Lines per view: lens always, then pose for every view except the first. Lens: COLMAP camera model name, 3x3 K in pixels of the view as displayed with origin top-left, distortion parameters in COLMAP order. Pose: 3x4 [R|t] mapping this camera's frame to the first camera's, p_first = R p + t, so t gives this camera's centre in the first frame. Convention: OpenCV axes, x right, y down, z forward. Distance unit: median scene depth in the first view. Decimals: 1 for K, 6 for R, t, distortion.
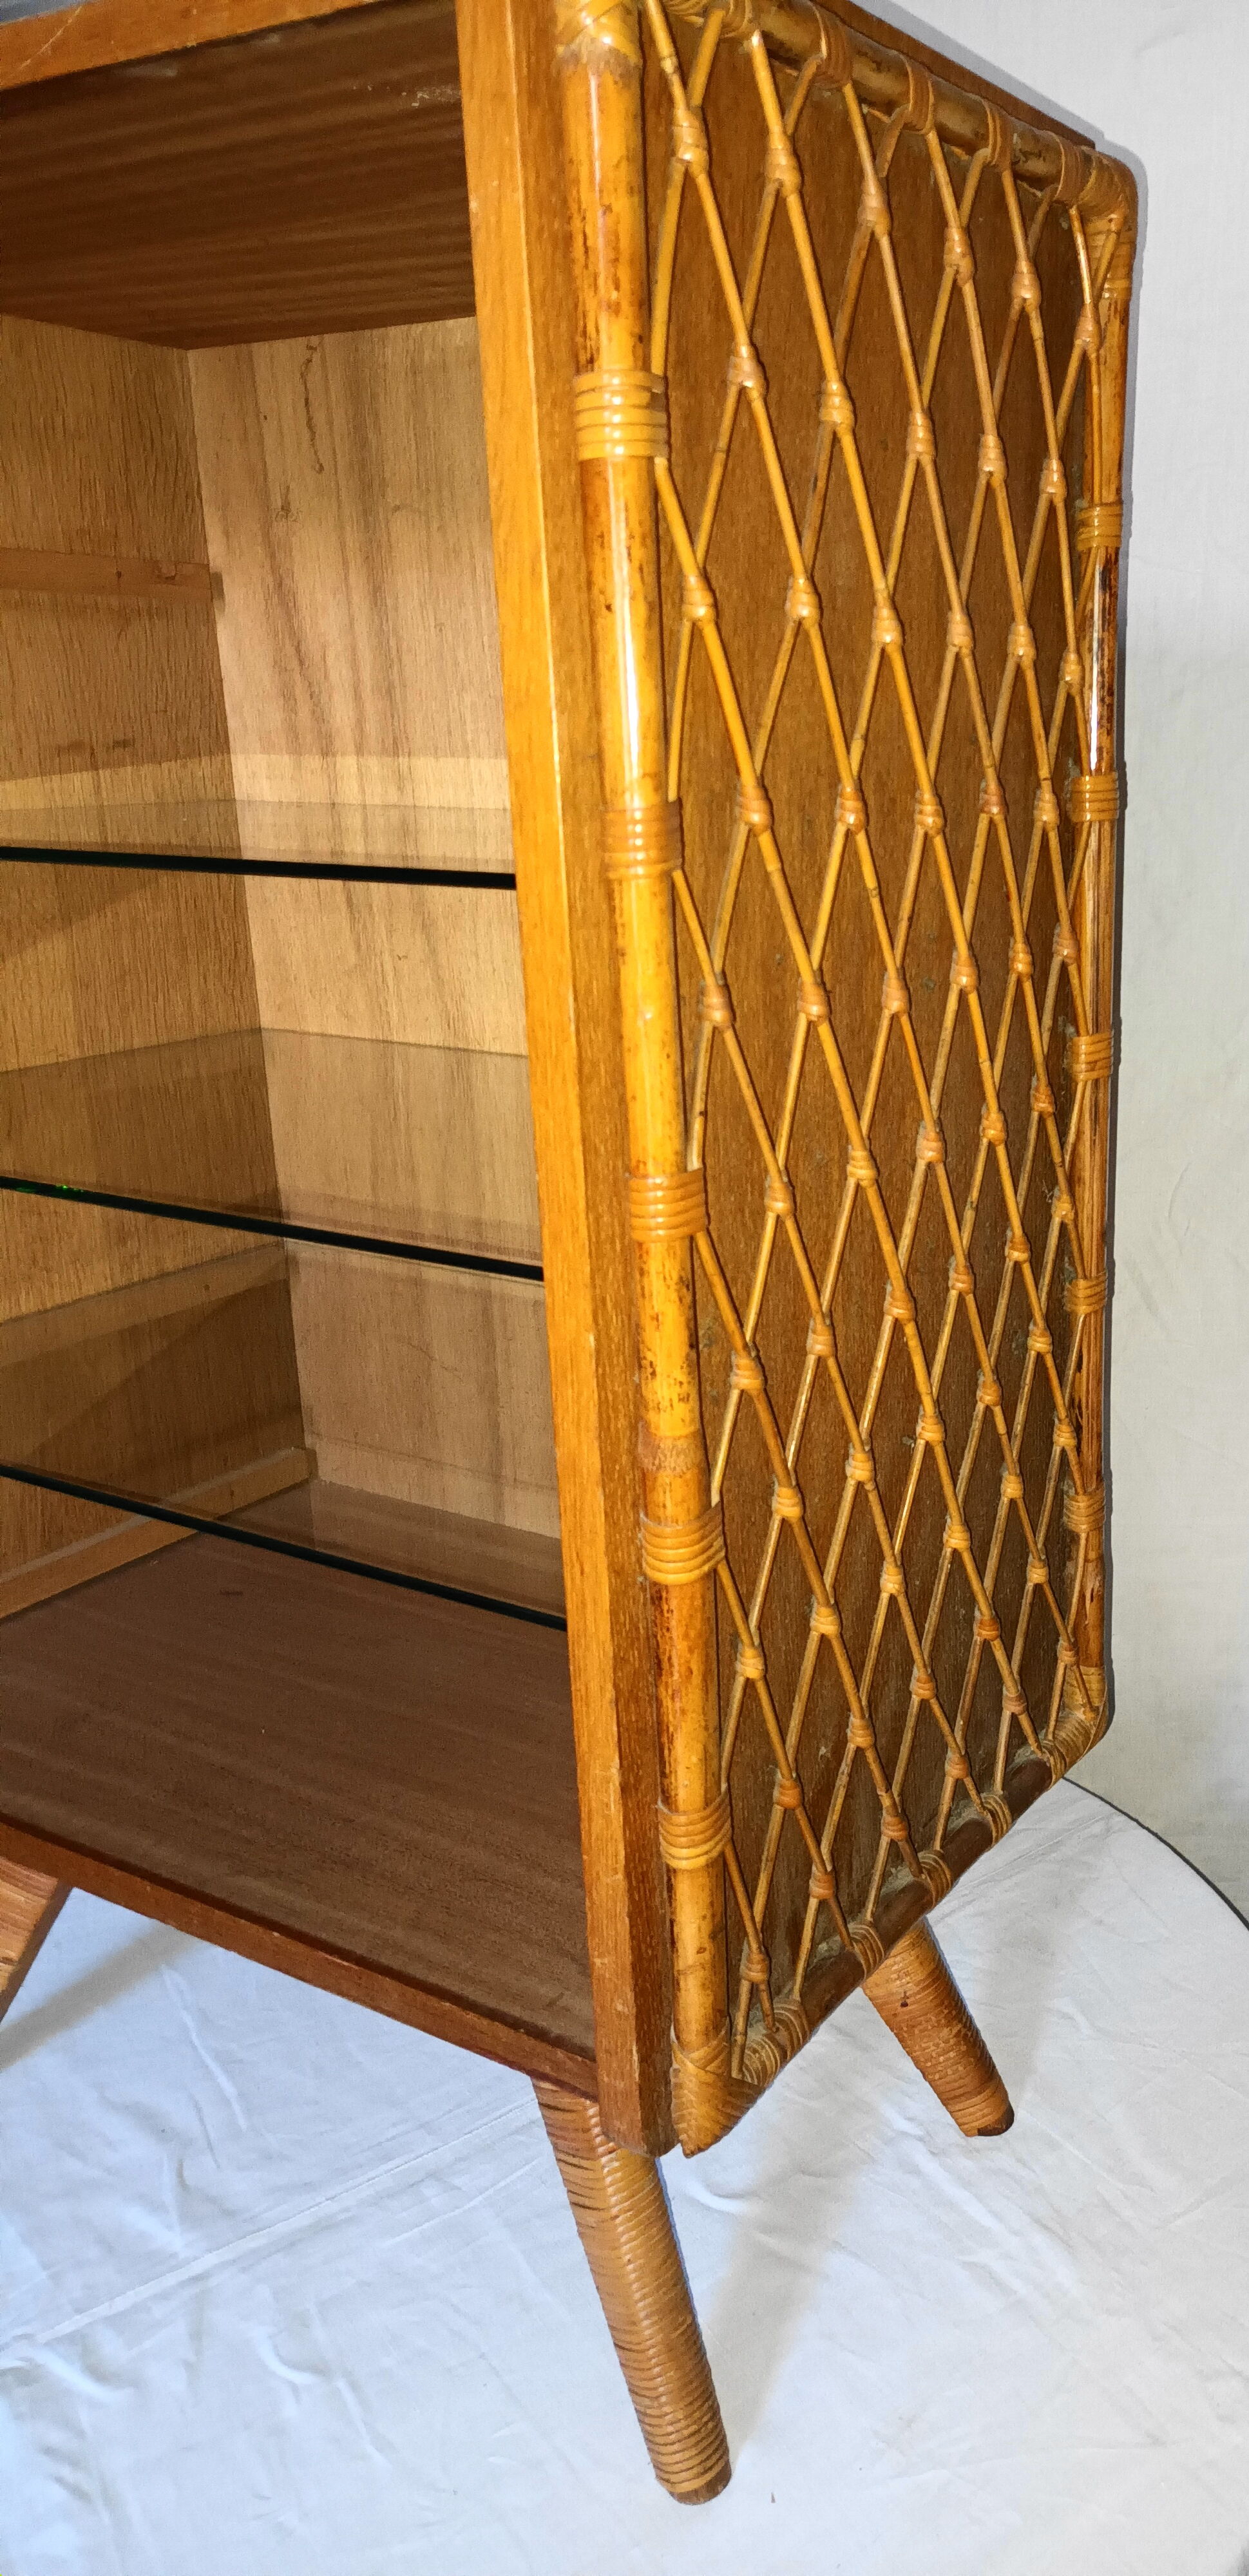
lens RADIAL K [[1917.6, 0, 980.3], [0, 1917.6, 1276.4], [0, 0, 1]] dist [0.021353, -0.008426]
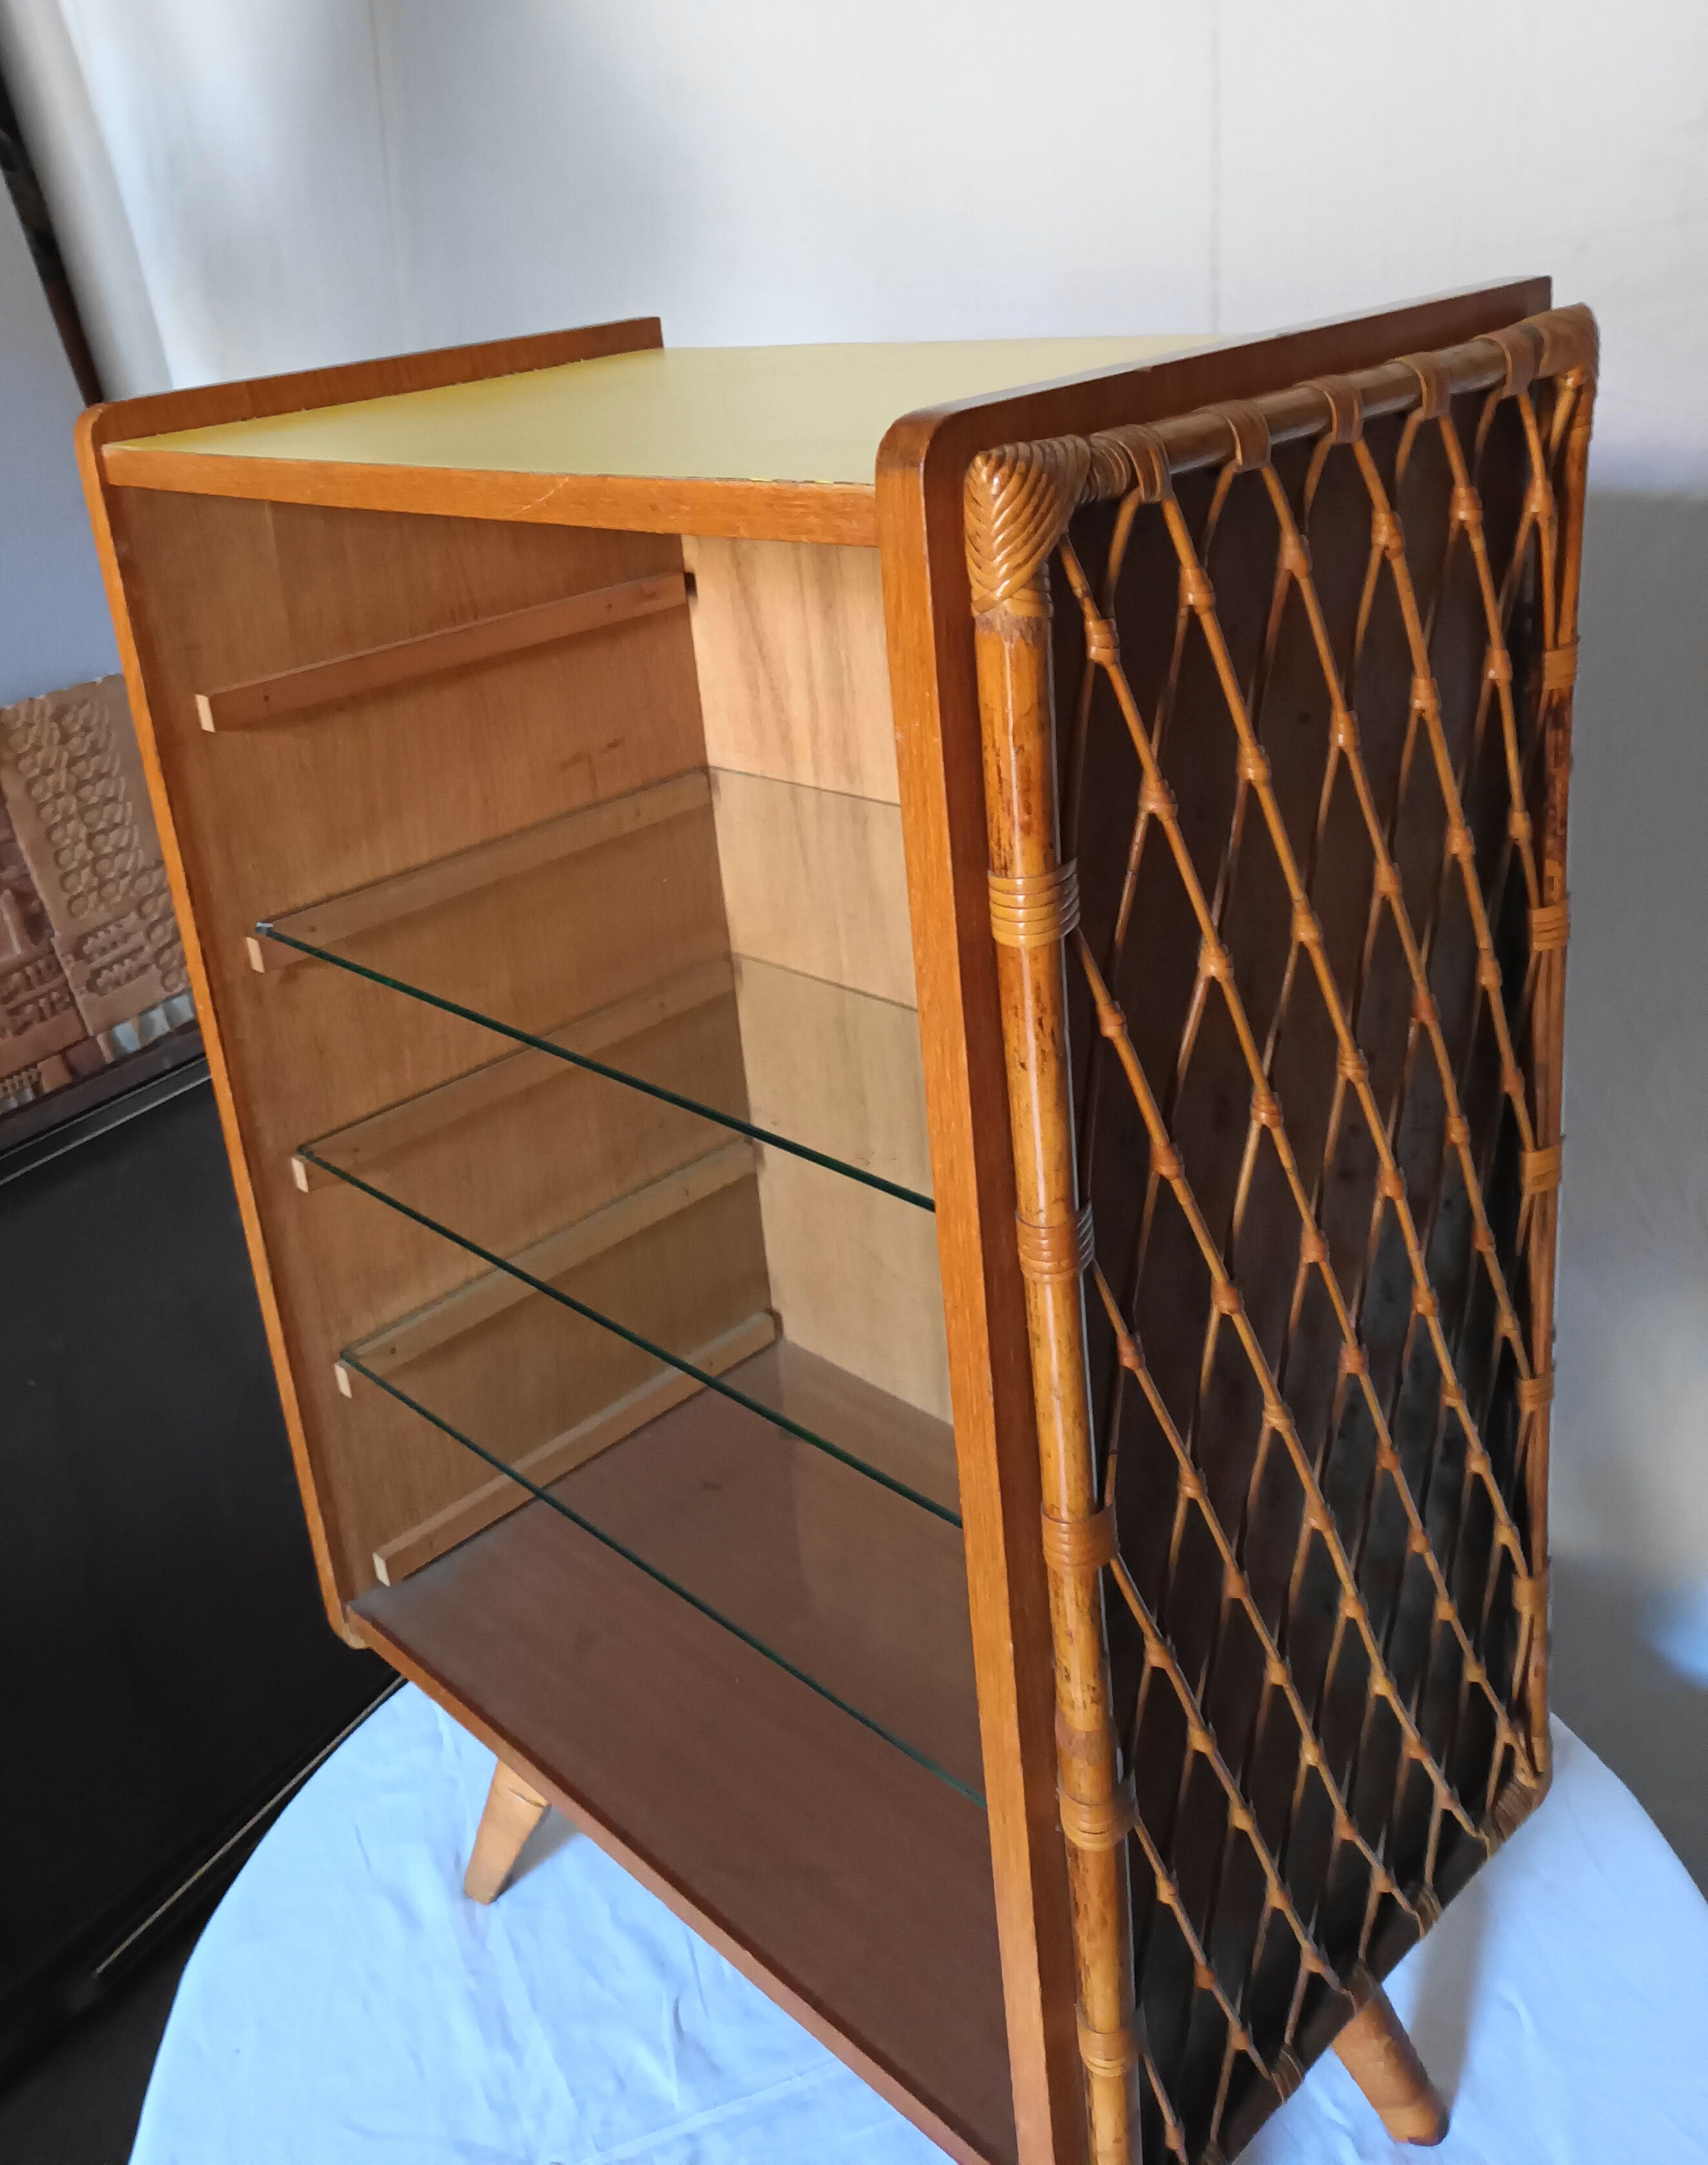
lens RADIAL K [[1925.9, 0, 765.1], [0, 1925.9, 863.3], [0, 0, 1]] dist [0.016048, -0.006173]
pose [[0.940341, 0.014058, -0.339942, 0.019144], [0.008731, 0.997820, 0.065414, -0.307035], [0.340121, -0.064480, 0.938169, -0.021903]]
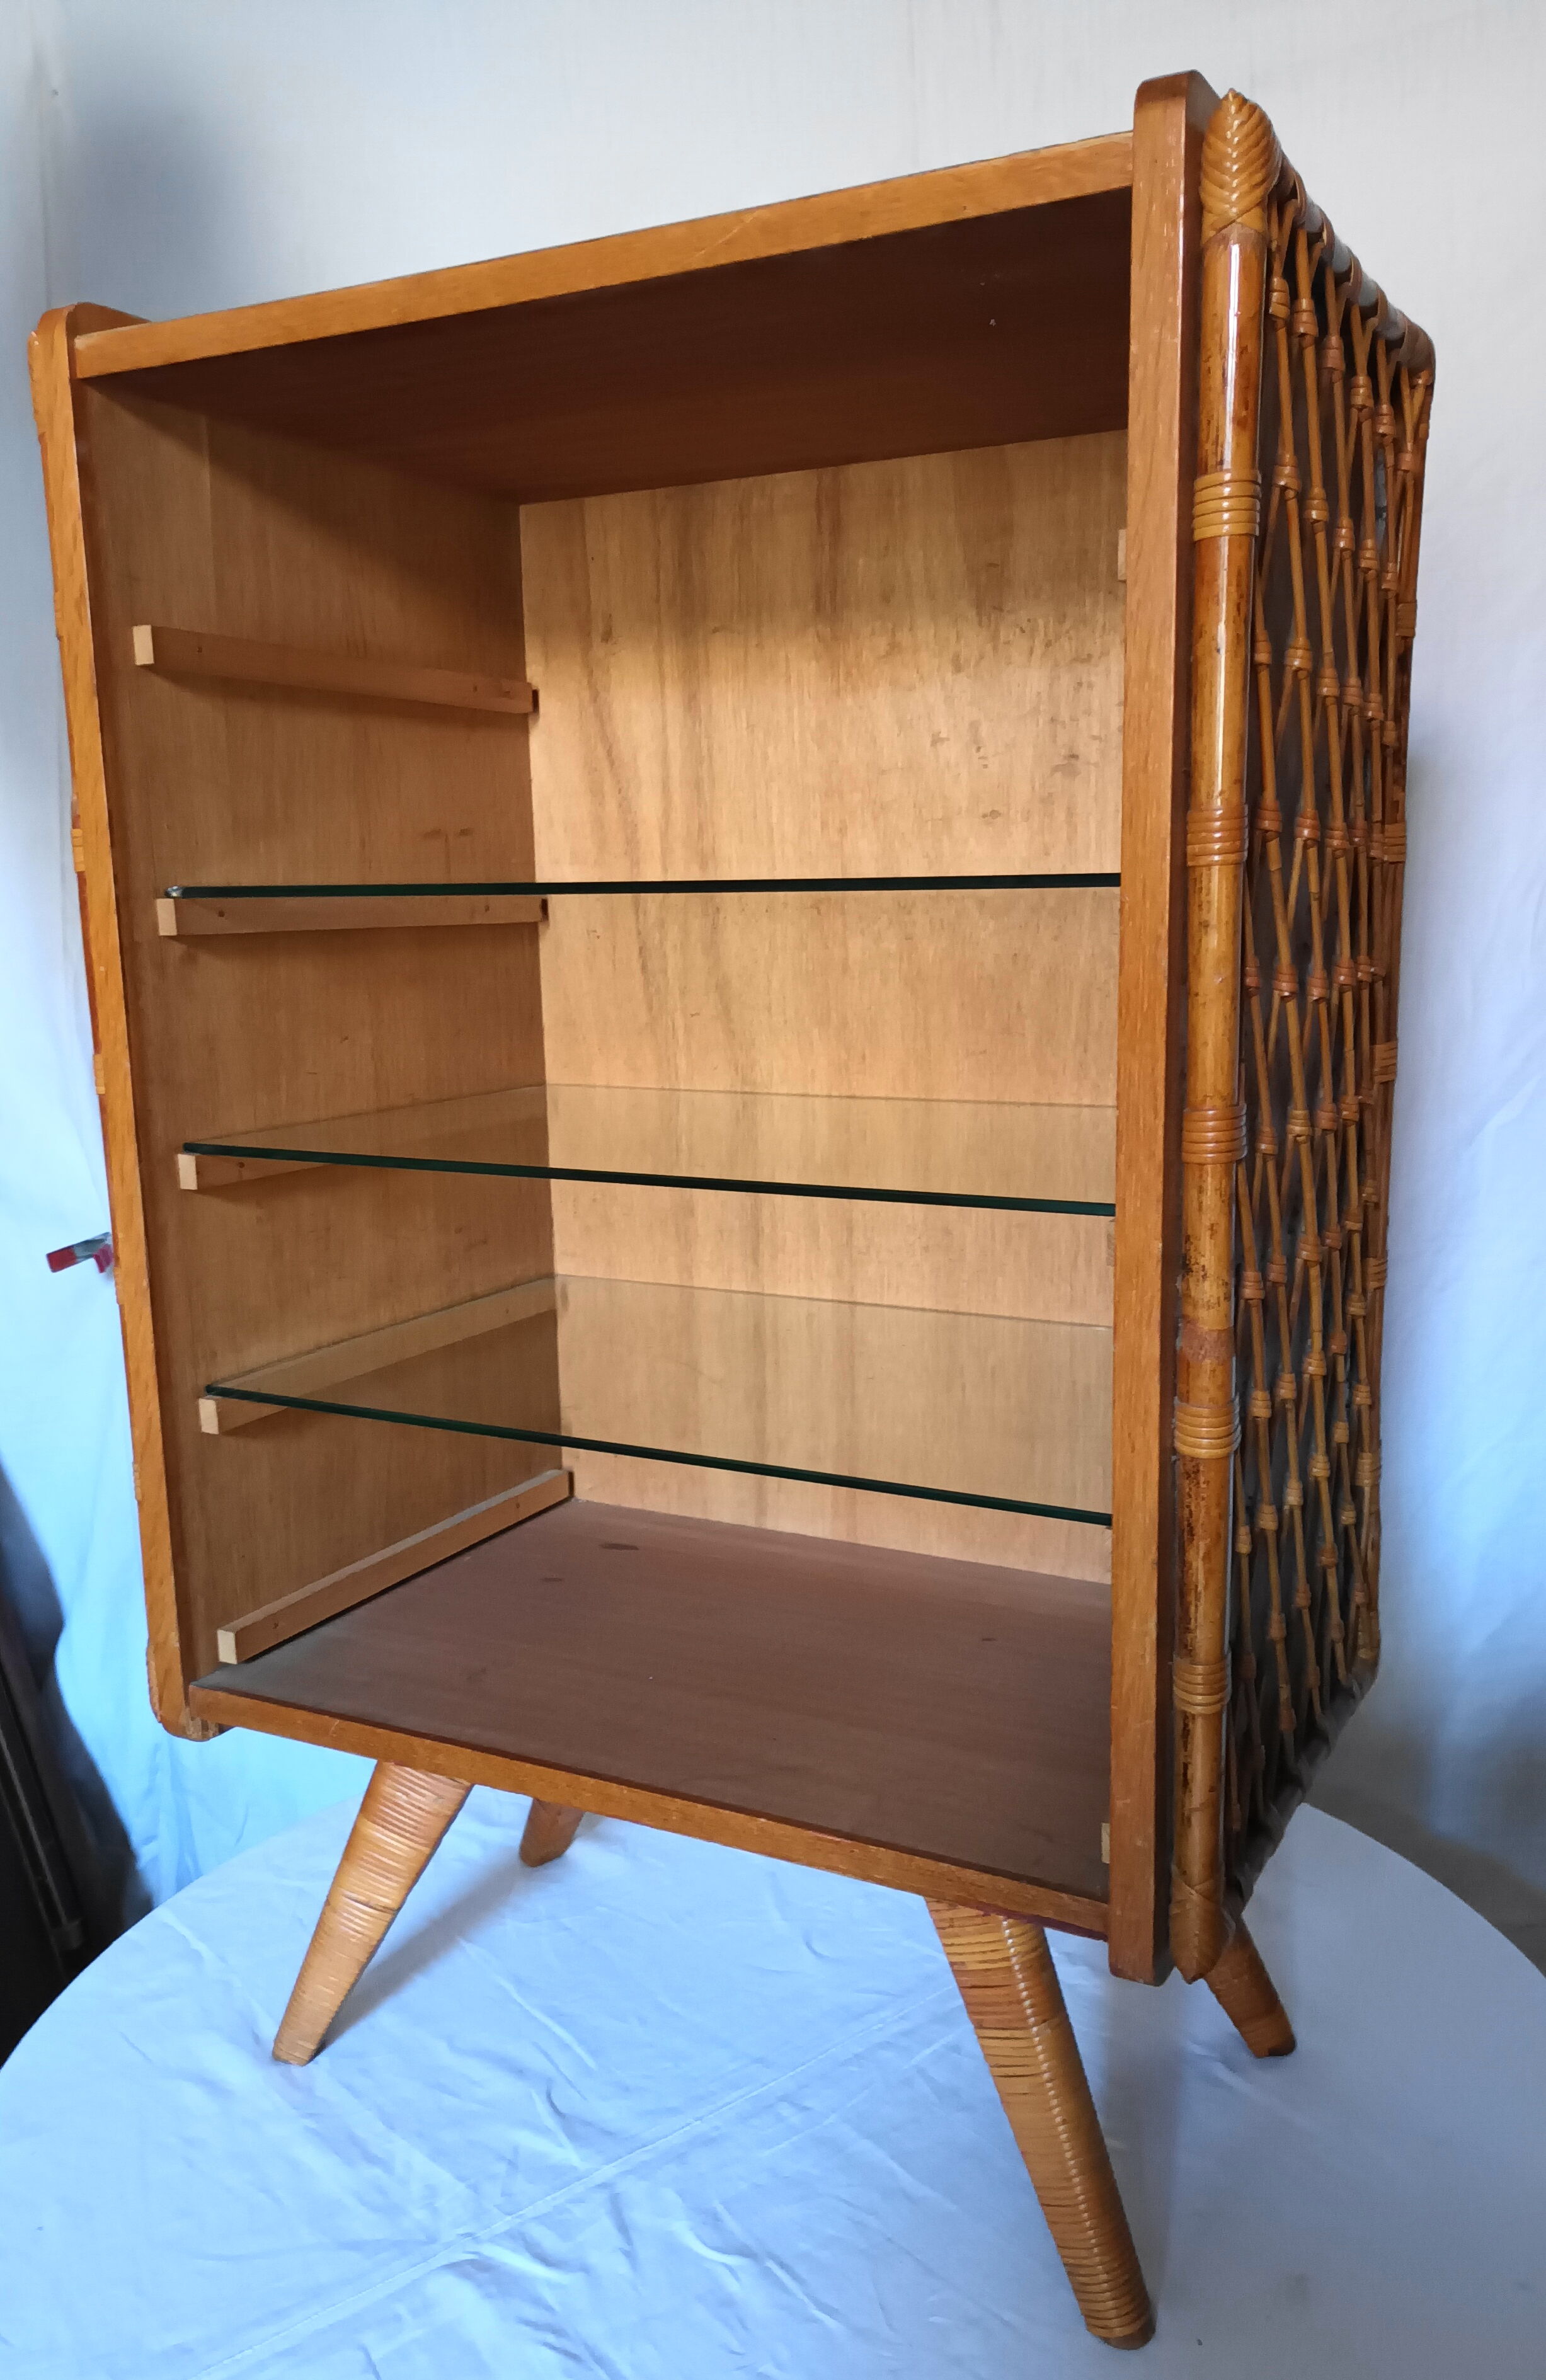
lens RADIAL K [[1880.3, 0, 836.0], [0, 1880.3, 1253.8], [0, 0, 1]] dist [0.015236, -0.000397]
pose [[0.999555, -0.019200, 0.022838, -0.278558], [0.021237, 0.995477, -0.092602, 0.091840], [-0.020956, 0.093046, 0.995441, -0.113050]]
